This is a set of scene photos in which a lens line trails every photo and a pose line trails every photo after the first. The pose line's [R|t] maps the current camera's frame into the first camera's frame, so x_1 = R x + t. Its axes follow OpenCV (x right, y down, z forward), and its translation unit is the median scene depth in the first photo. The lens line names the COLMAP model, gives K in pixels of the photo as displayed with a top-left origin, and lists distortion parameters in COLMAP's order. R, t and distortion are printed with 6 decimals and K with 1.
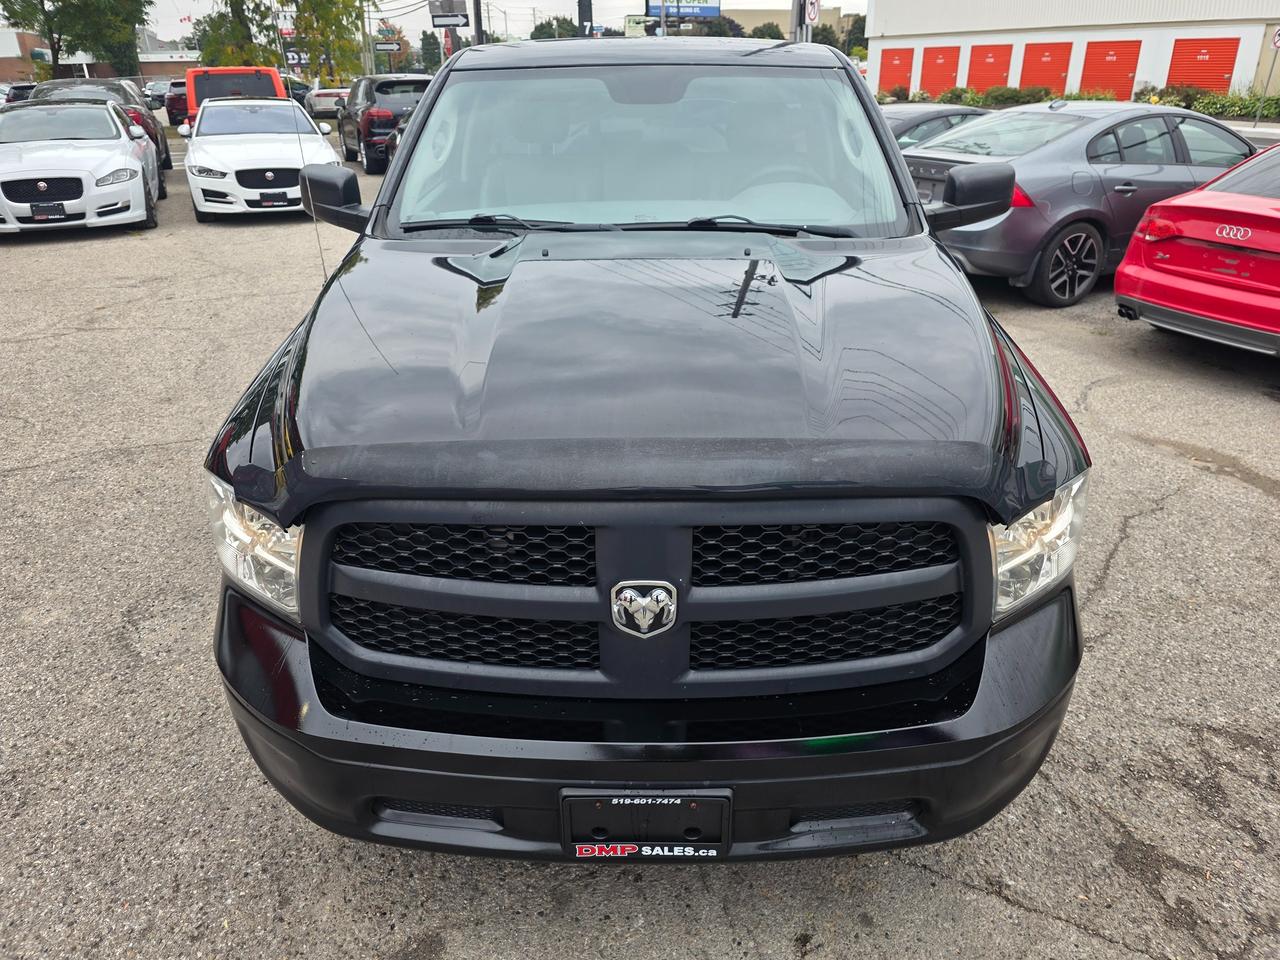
lens RADIAL K [[862.8, 0, 642.3], [0, 862.8, 477.7], [0, 0, 1]] dist [0.043591, -0.047587]
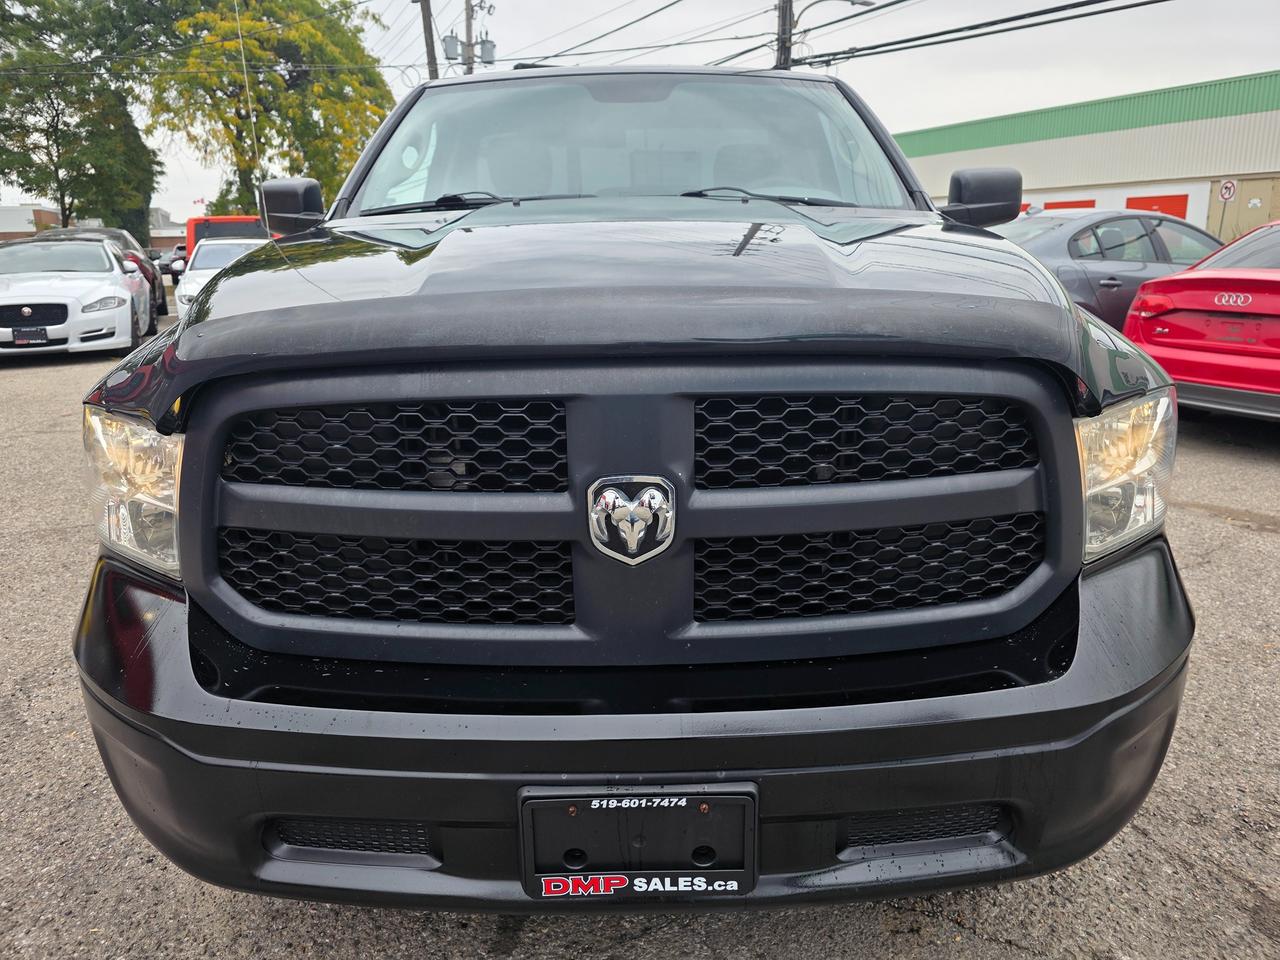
lens RADIAL K [[862.8, 0, 648.9], [0, 862.8, 476.4], [0, 0, 1]] dist [0.043591, -0.047587]
pose [[0.999741, -0.013069, 0.018646, 0.002357], [0.016282, 0.982763, -0.184153, 0.183703], [-0.015918, 0.184408, 0.982721, 0.186184]]
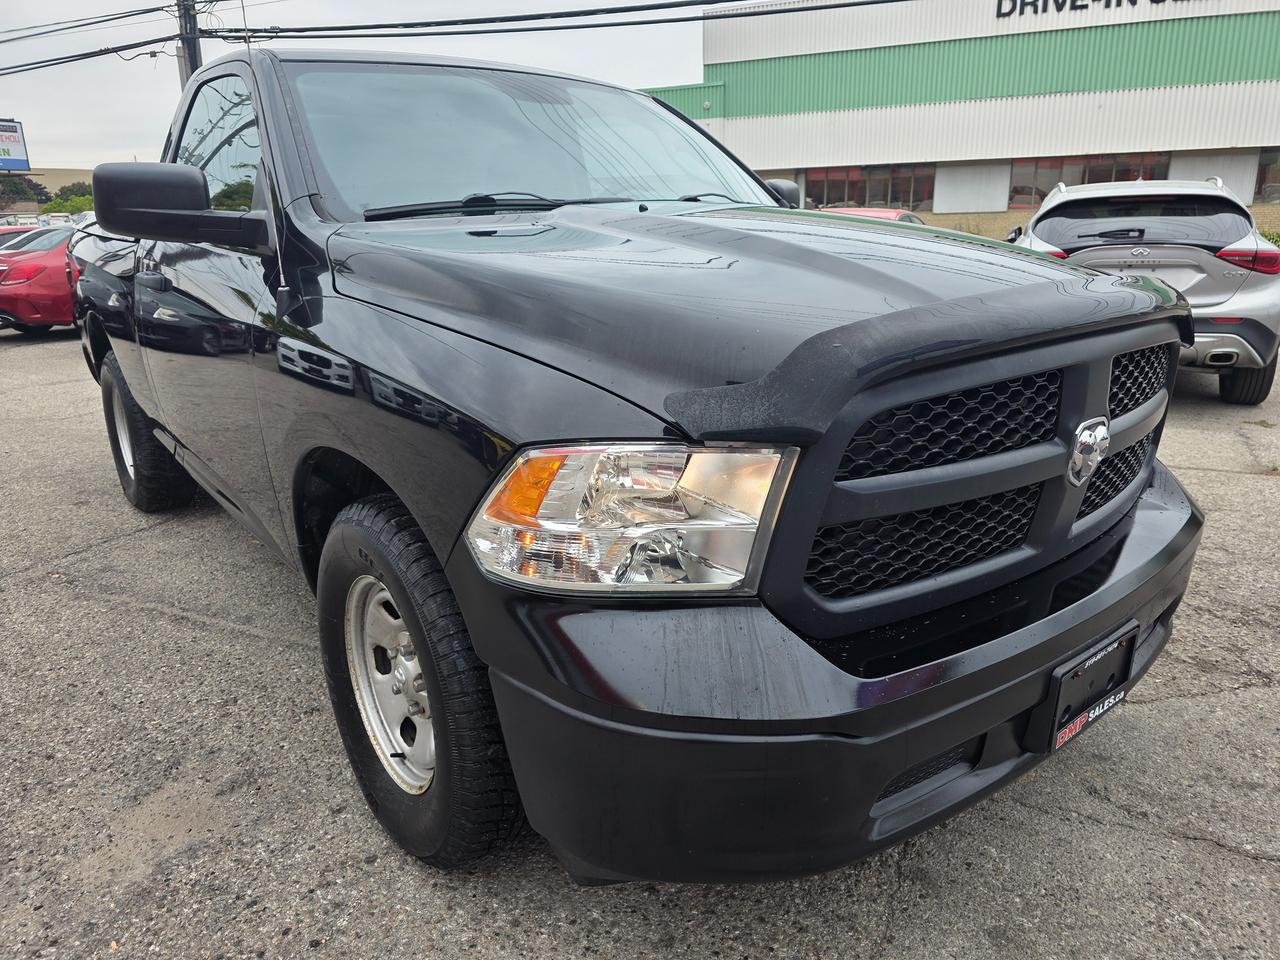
lens RADIAL K [[862.8, 0, 633.6], [0, 862.8, 479.0], [0, 0, 1]] dist [0.043591, -0.047587]
pose [[0.774653, -0.191828, 0.602590, -0.752788], [0.288511, 0.955141, -0.066832, 0.069605], [-0.562738, 0.225625, 0.795248, 0.352209]]
